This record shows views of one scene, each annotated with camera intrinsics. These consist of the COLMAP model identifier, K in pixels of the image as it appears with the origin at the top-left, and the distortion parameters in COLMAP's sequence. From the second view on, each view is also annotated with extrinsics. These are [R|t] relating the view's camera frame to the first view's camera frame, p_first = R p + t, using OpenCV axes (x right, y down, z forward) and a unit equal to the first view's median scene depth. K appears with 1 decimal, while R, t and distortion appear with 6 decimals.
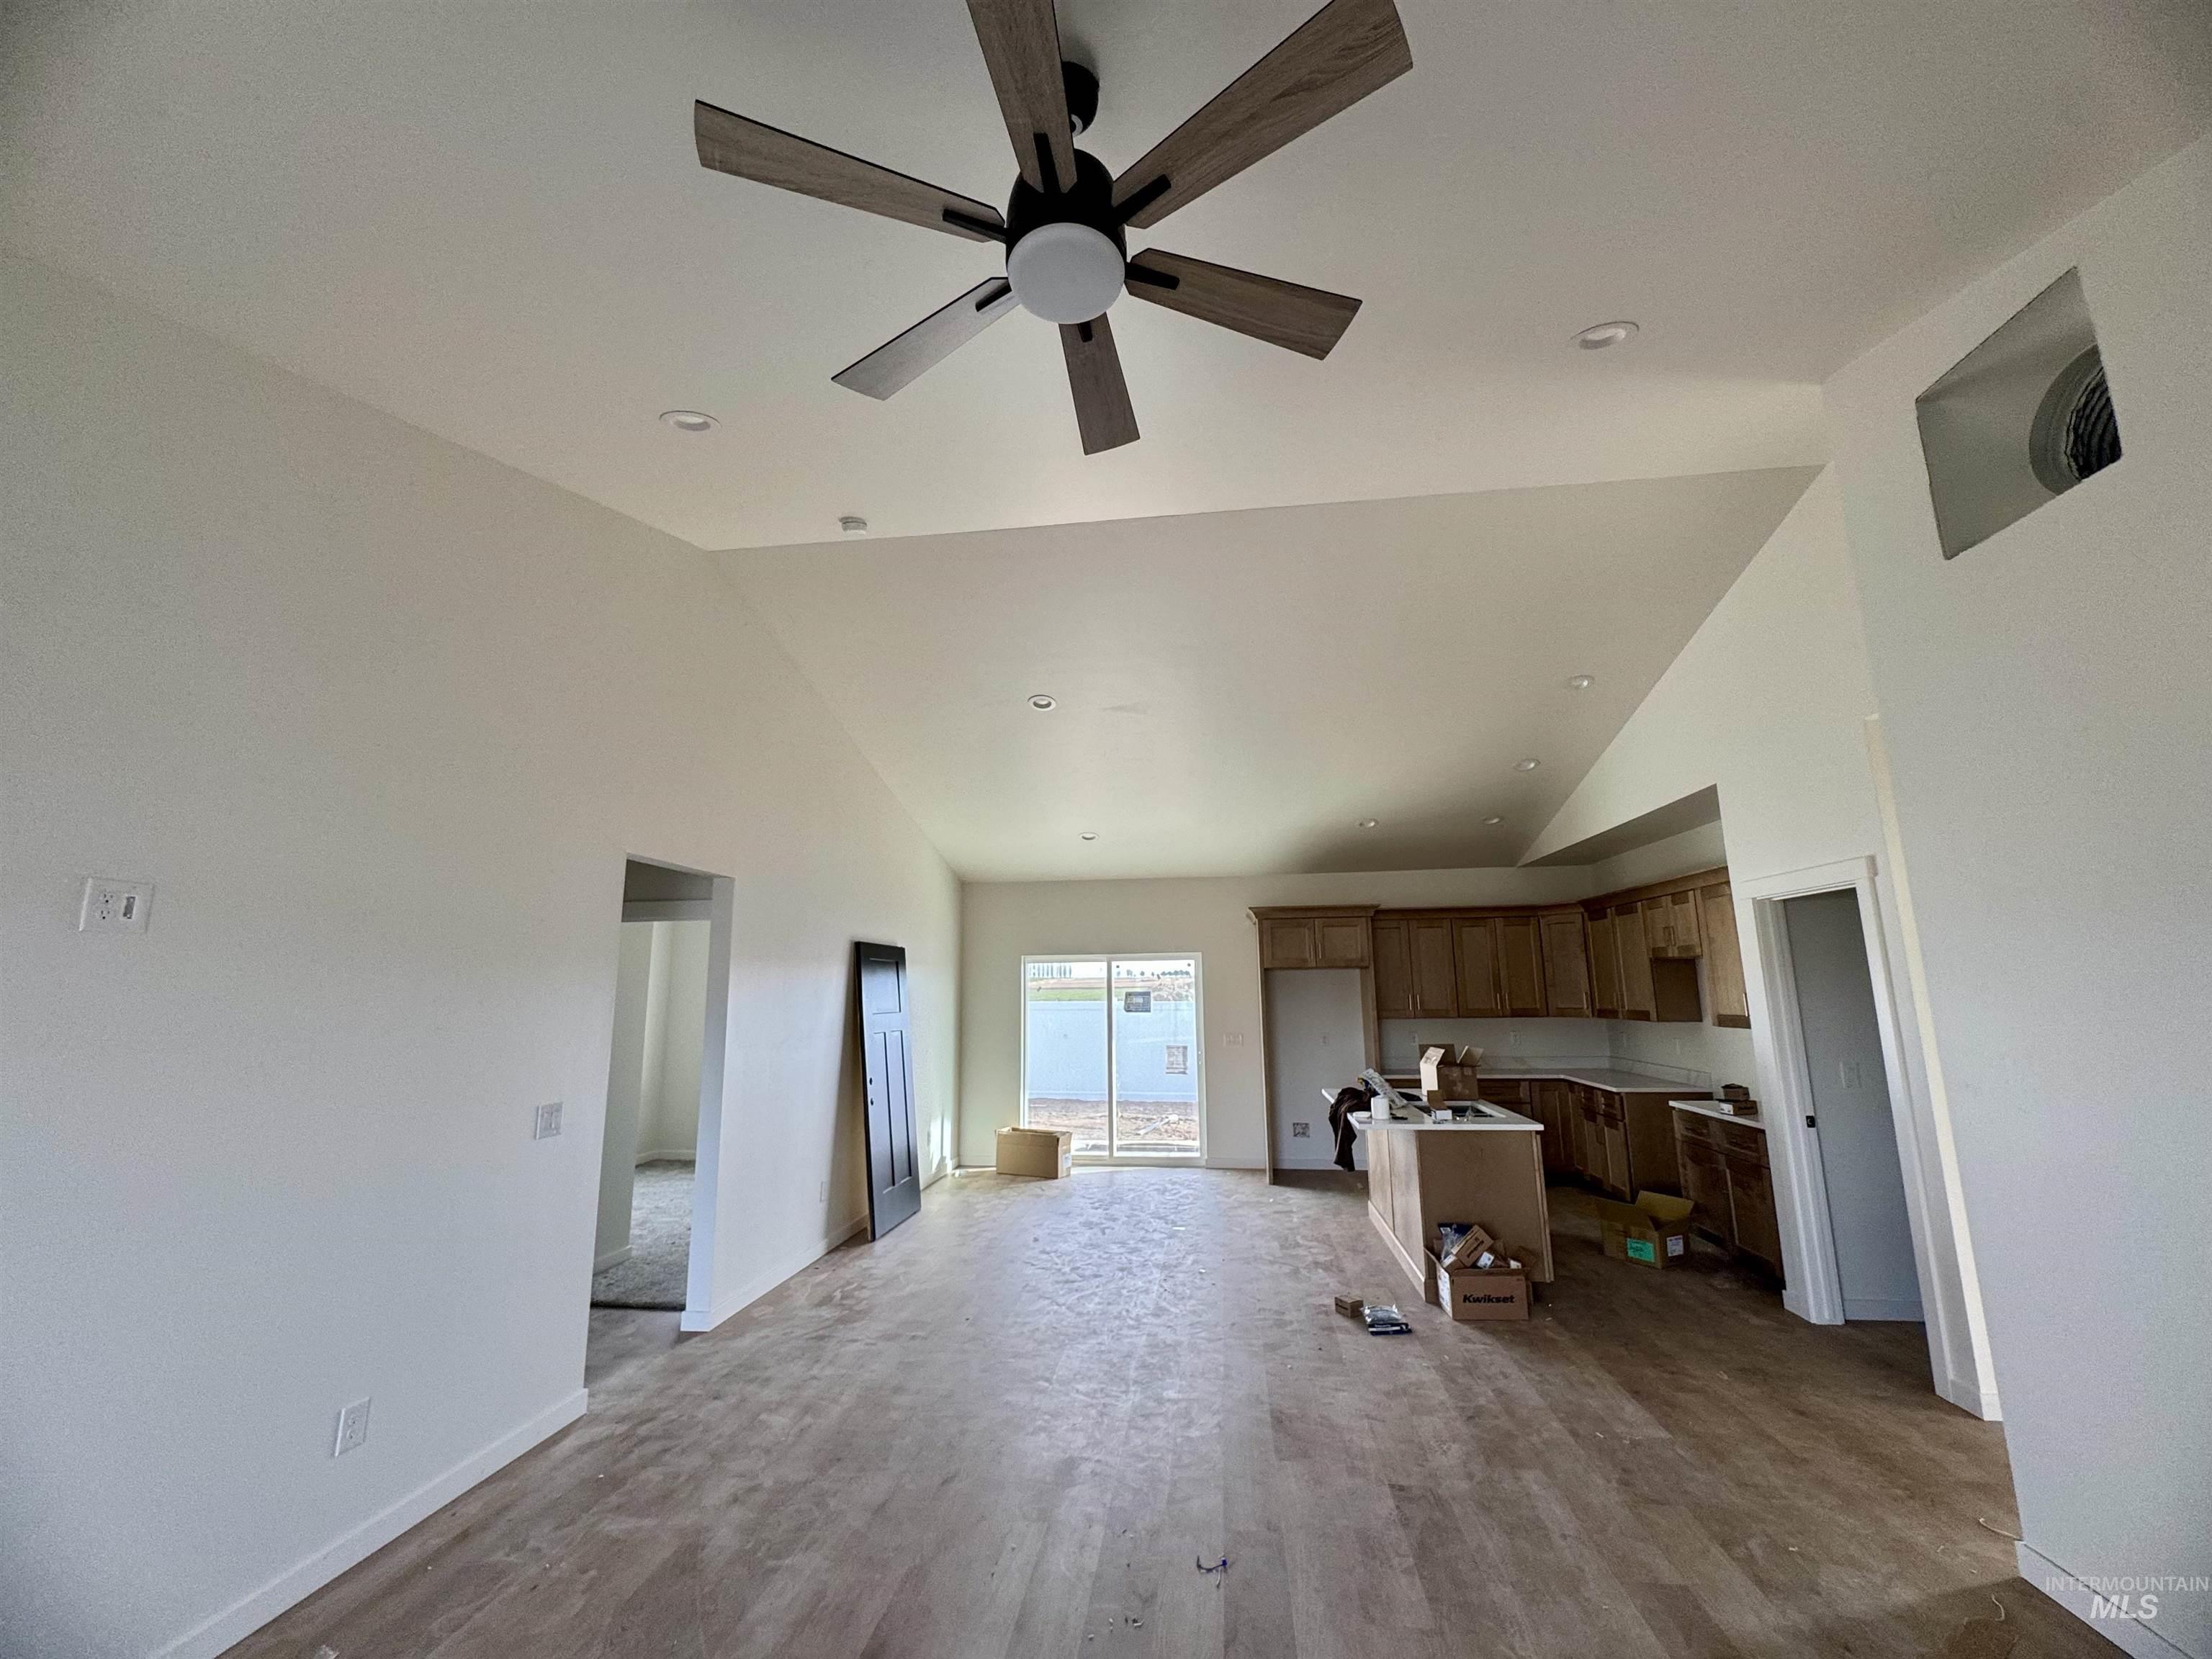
lens RADIAL K [[890.6, 0, 1108.1], [0, 890.6, 832.6], [0, 0, 1]] dist [-0.000882, -0.000031]
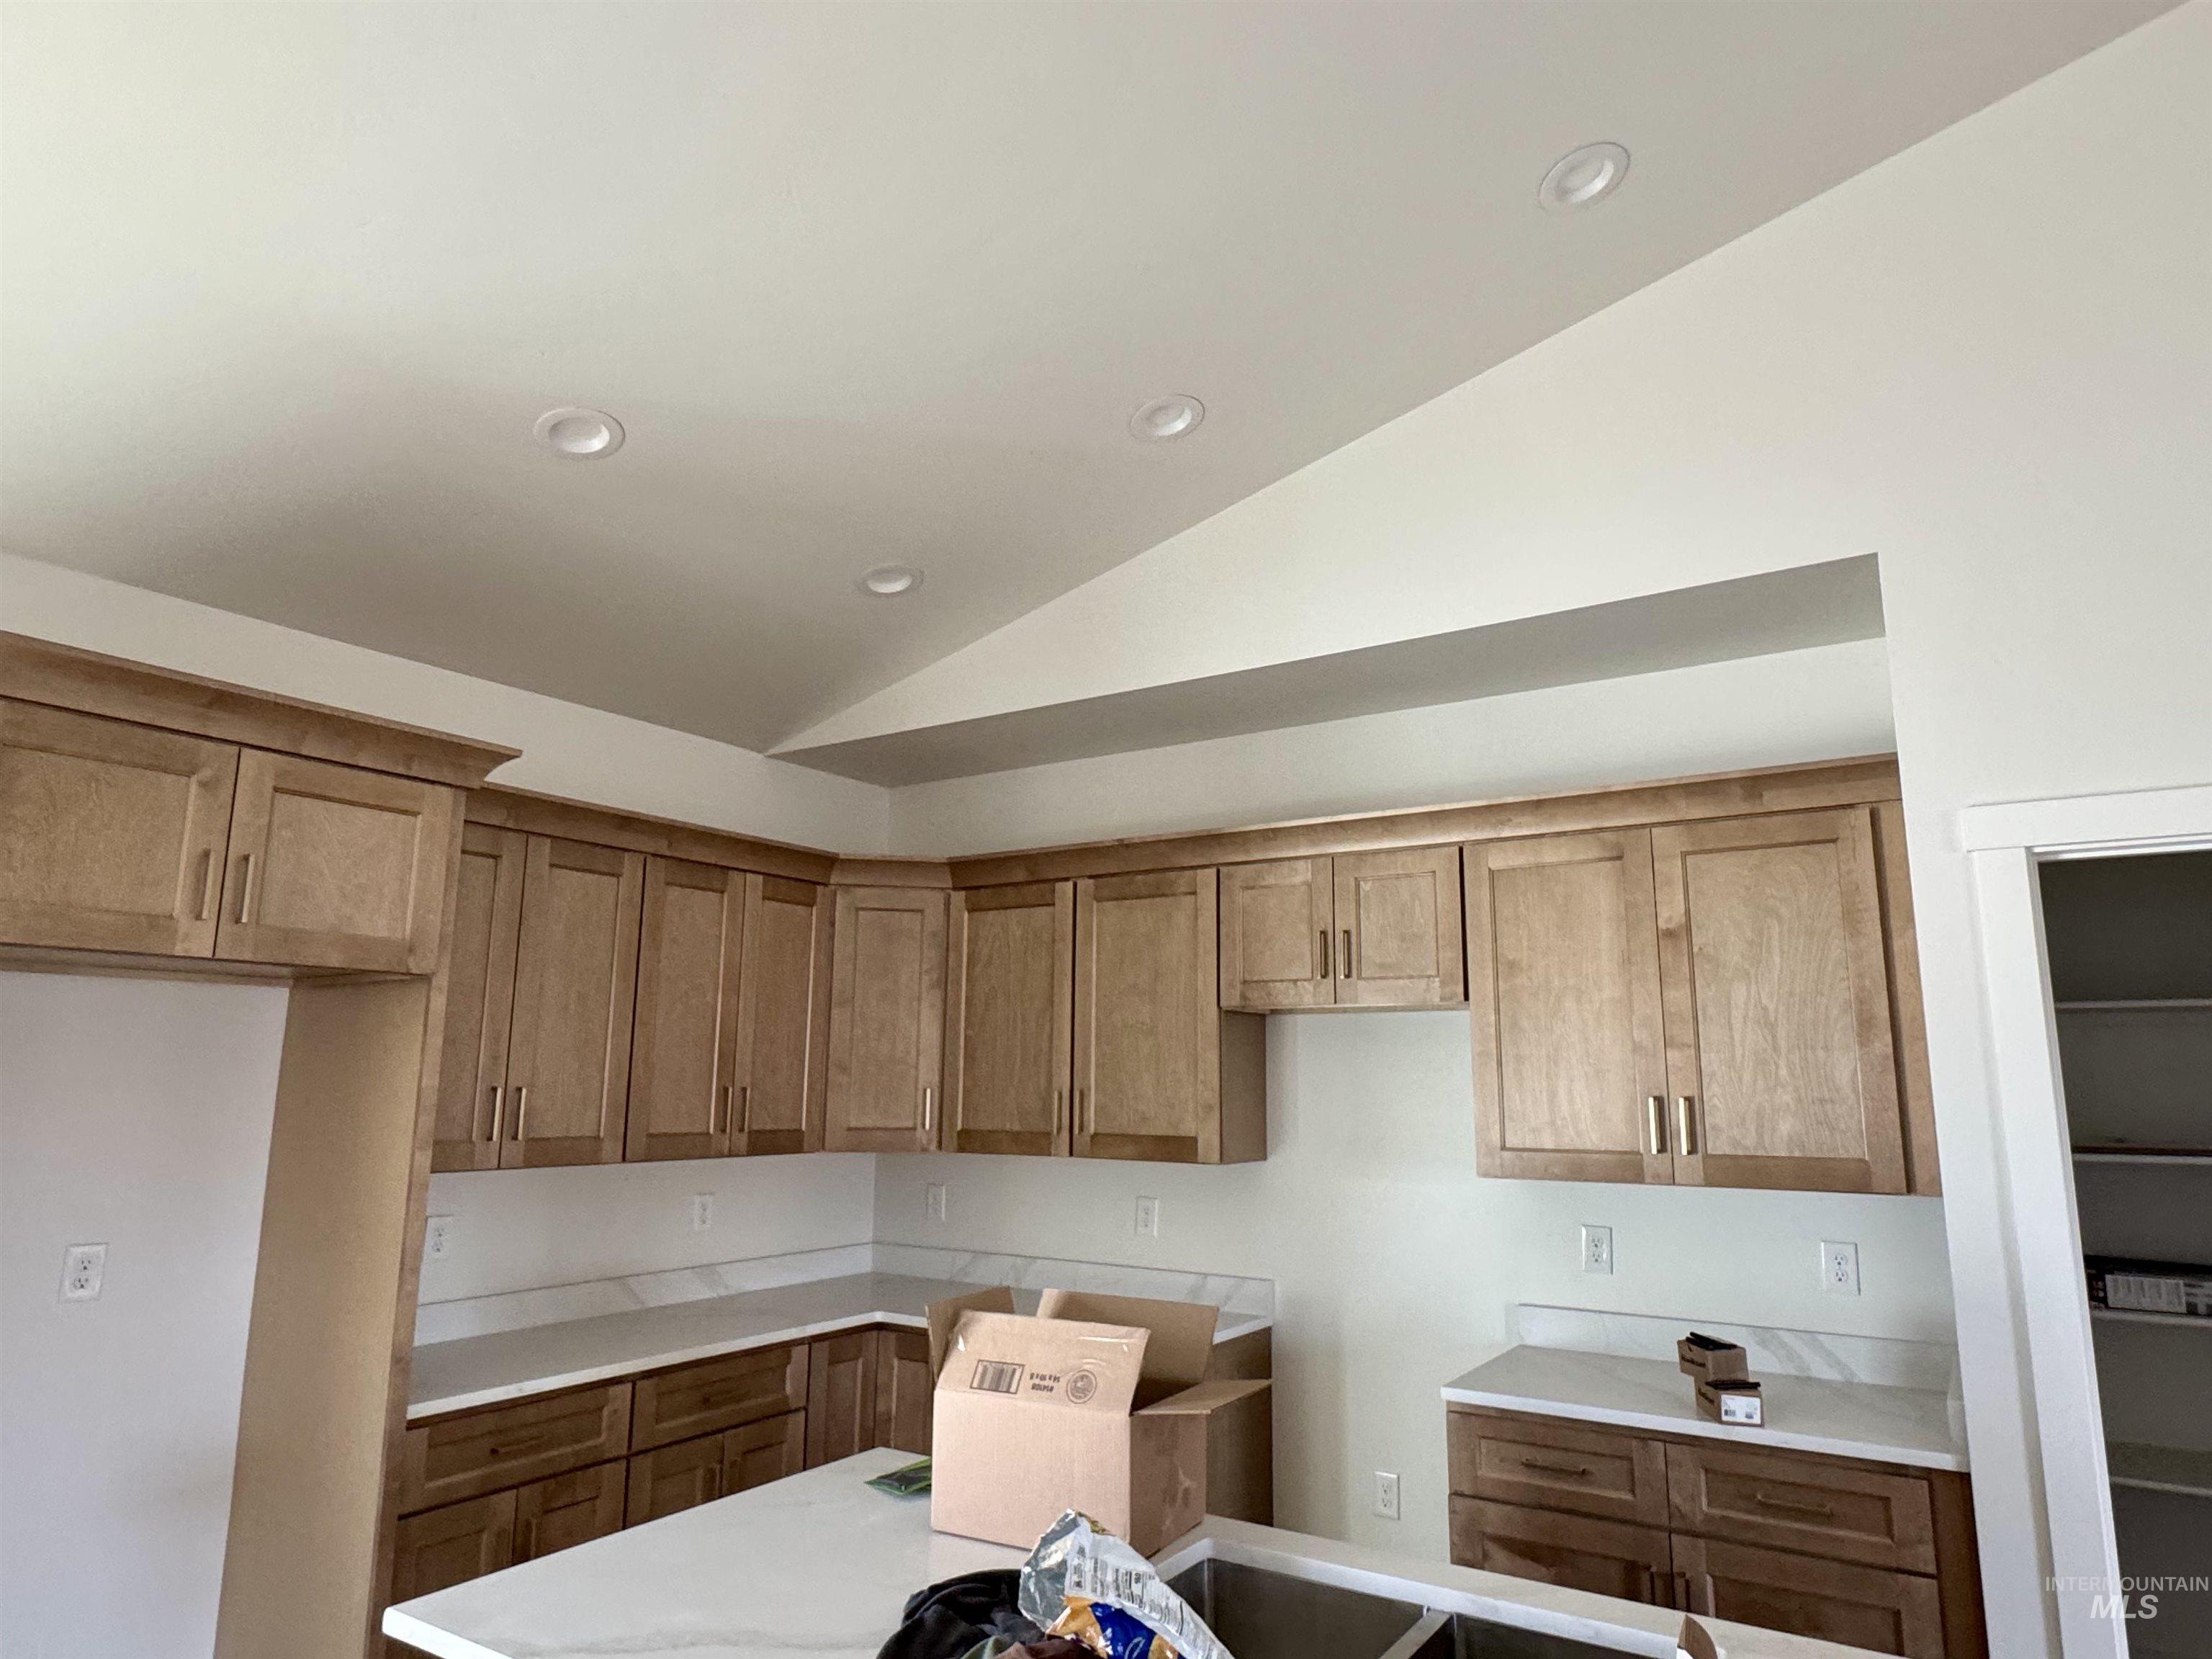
lens RADIAL K [[1328.3, 0, 1104.1], [0, 1328.3, 842.1], [0, 0, 1]] dist [-0.000878, 0.000519]
pose [[0.447104, 0.179356, 0.876316, 0.034843], [-0.172376, 0.978604, -0.112344, 0.122832], [-0.877716, -0.100827, 0.468454, 0.652521]]
